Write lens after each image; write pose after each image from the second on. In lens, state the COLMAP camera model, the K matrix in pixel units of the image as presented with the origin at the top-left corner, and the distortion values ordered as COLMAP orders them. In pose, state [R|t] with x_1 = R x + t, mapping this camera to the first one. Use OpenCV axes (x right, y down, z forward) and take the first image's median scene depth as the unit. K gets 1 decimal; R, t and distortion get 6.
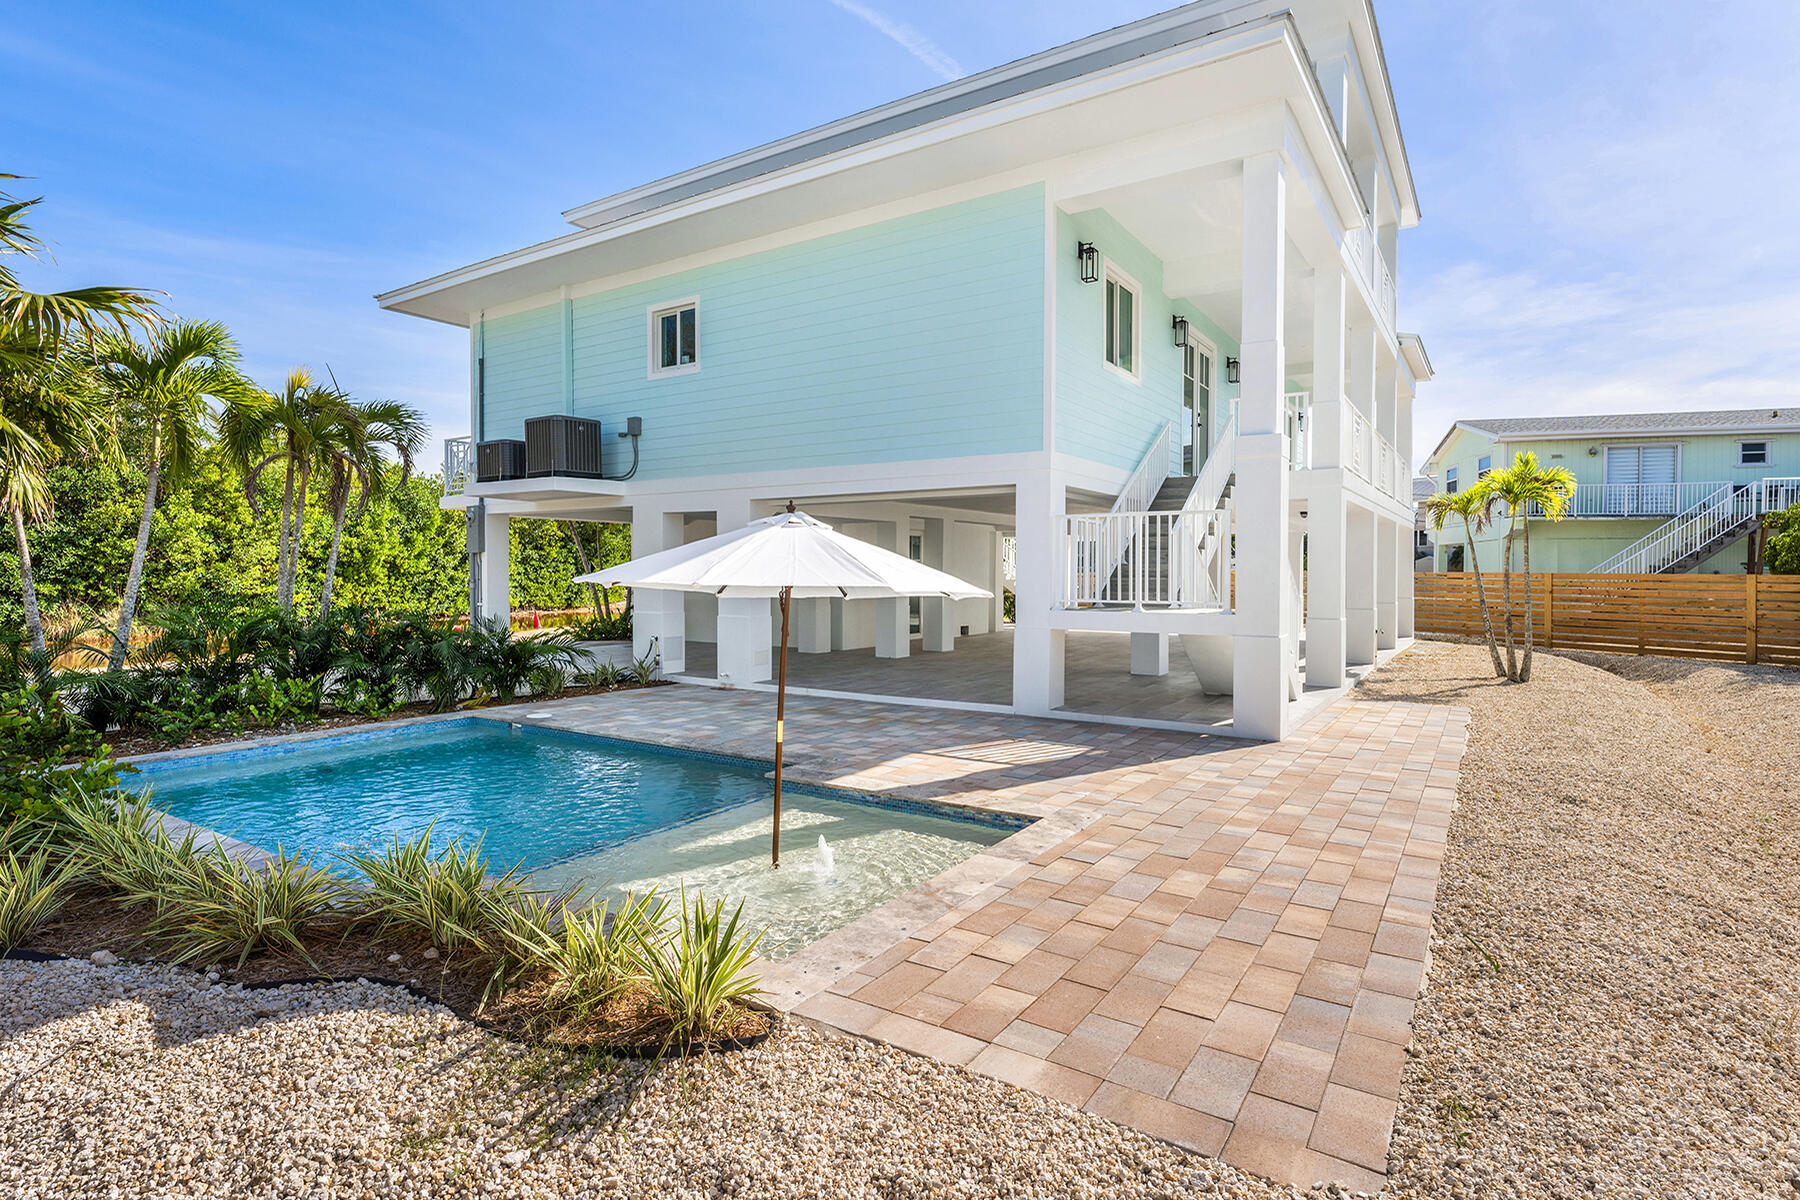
lens RADIAL K [[919.6, 0, 913.4], [0, 919.6, 584.6], [0, 0, 1]] dist [-0.001604, 0.000065]
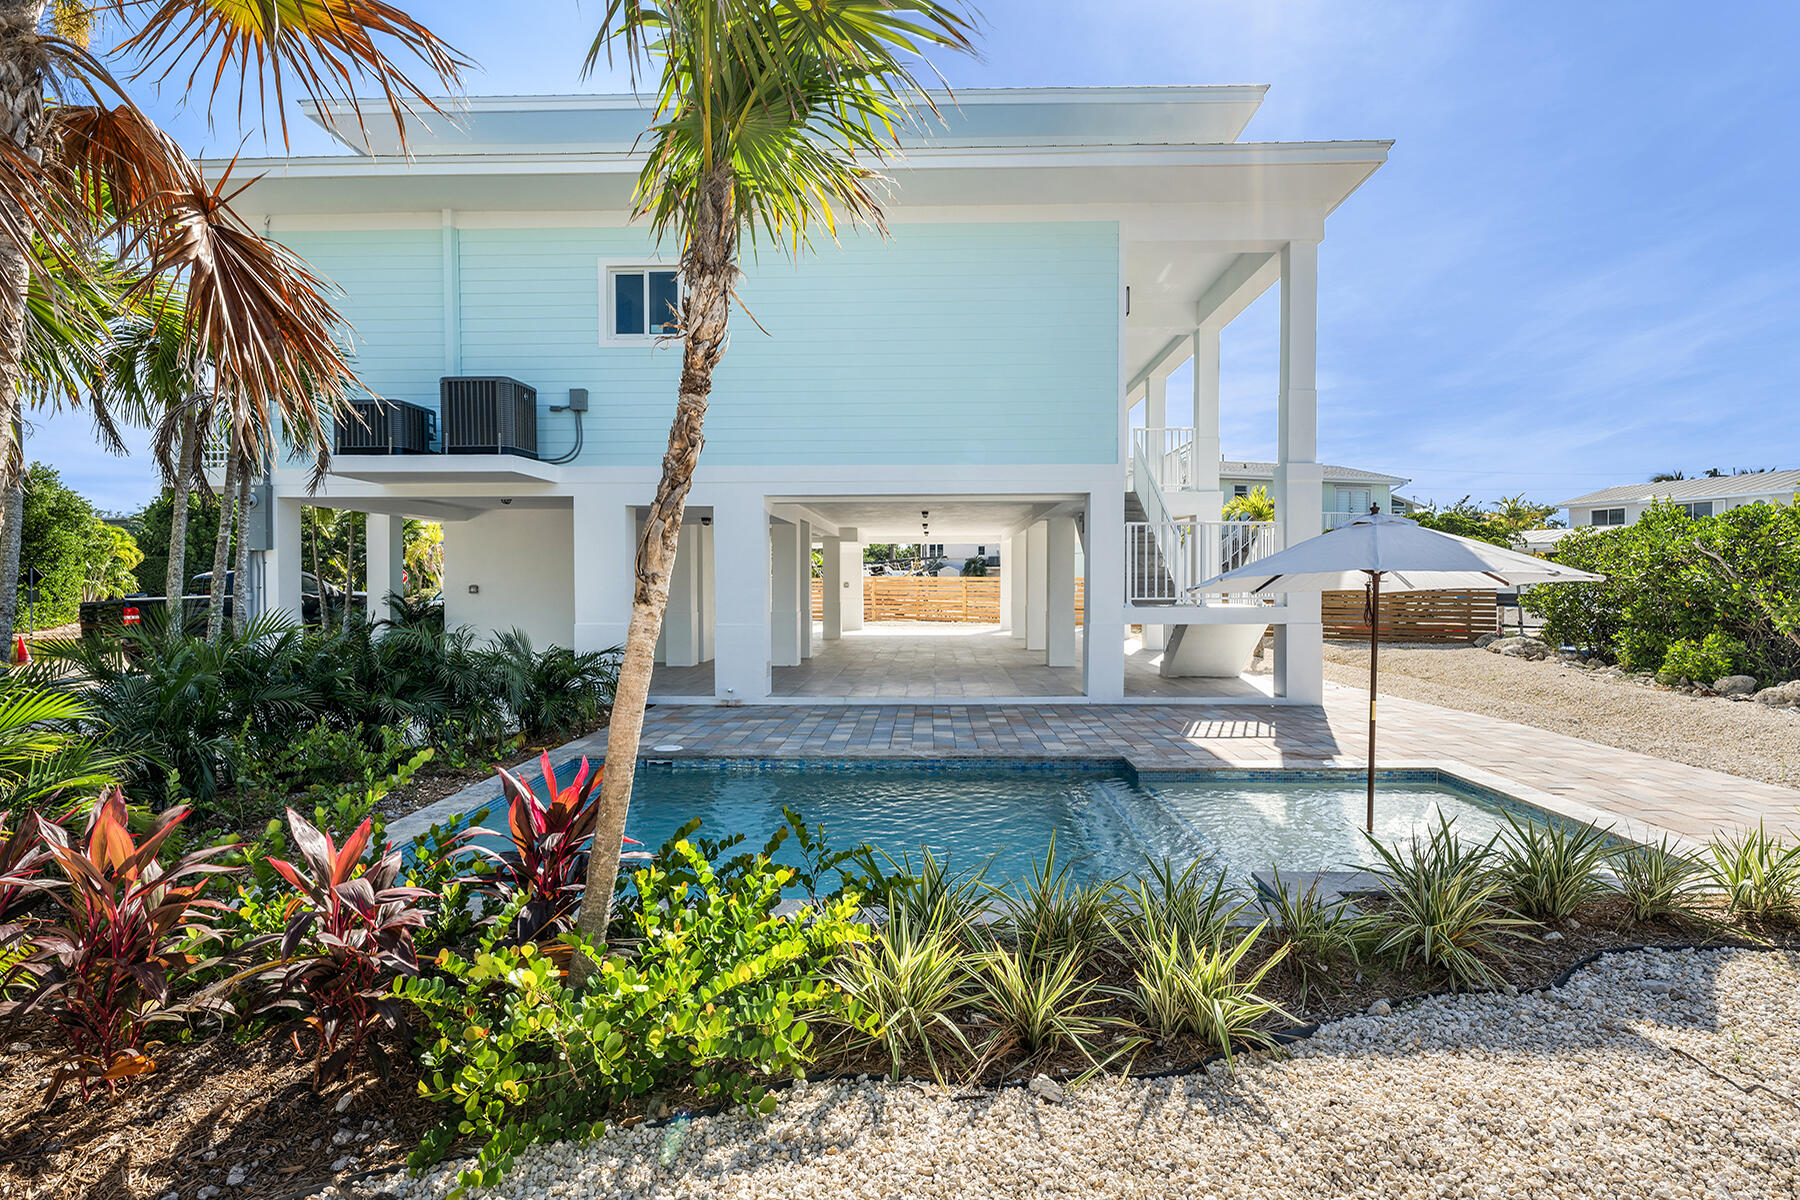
lens RADIAL K [[901.9, 0, 906.4], [0, 901.9, 607.9], [0, 0, 1]] dist [-0.000263, 0.000200]
pose [[0.857627, -0.018322, 0.513945, -0.529769], [0.009013, 0.999747, 0.020602, 0.003135], [-0.514193, -0.013037, 0.857575, 0.157502]]
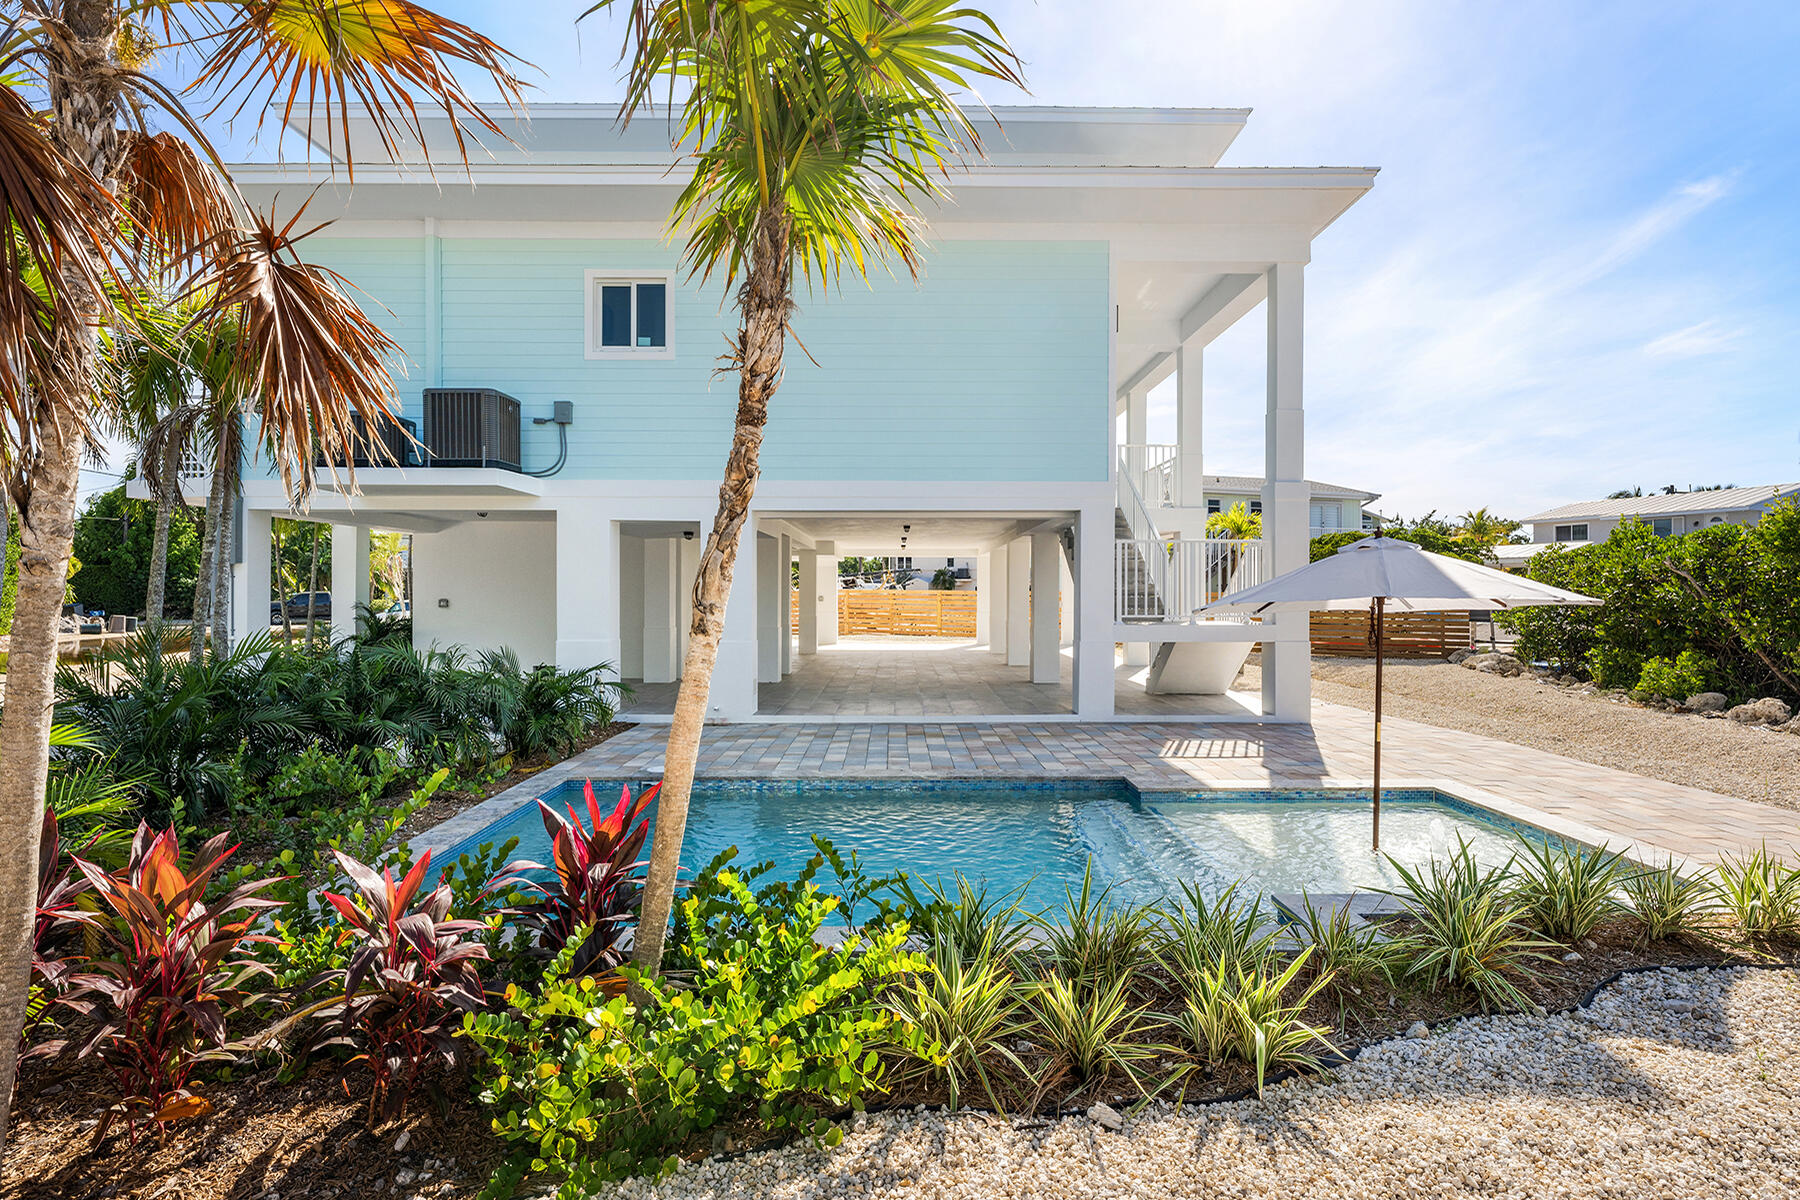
lens RADIAL K [[919.6, 0, 901.5], [0, 919.6, 602.4], [0, 0, 1]] dist [-0.001604, 0.000065]
pose [[0.840200, -0.005783, 0.542246, -0.555403], [0.005710, 0.999982, 0.001818, -0.002402], [-0.542247, 0.001569, 0.840218, 0.164401]]
